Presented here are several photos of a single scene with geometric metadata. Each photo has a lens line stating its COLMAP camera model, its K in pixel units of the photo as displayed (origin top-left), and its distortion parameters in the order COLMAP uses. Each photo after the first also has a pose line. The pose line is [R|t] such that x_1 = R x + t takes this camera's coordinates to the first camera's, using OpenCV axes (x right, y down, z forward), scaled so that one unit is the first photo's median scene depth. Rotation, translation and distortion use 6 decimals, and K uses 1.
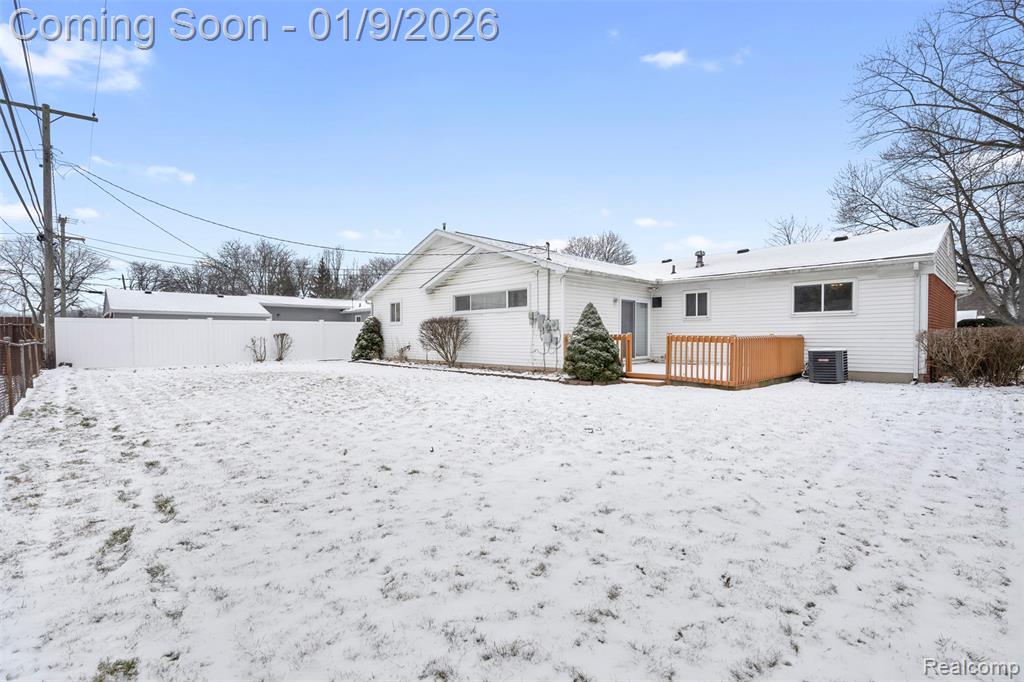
lens RADIAL K [[463.8, 0, 508.4], [0, 463.8, 340.8], [0, 0, 1]] dist [-0.010455, -0.000022]
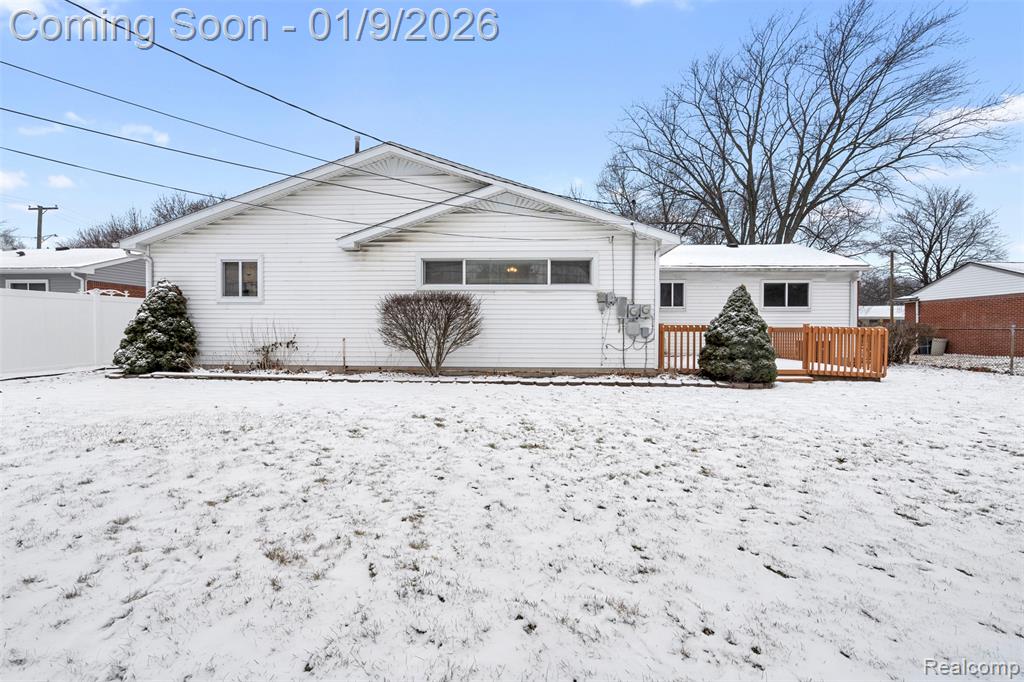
lens RADIAL K [[463.8, 0, 512.3], [0, 463.8, 340.0], [0, 0, 1]] dist [-0.010455, -0.000022]
pose [[0.724513, -0.012537, 0.689147, -0.515644], [0.000430, 0.999843, 0.017737, -0.000913], [-0.689261, -0.012555, 0.724404, 0.537741]]
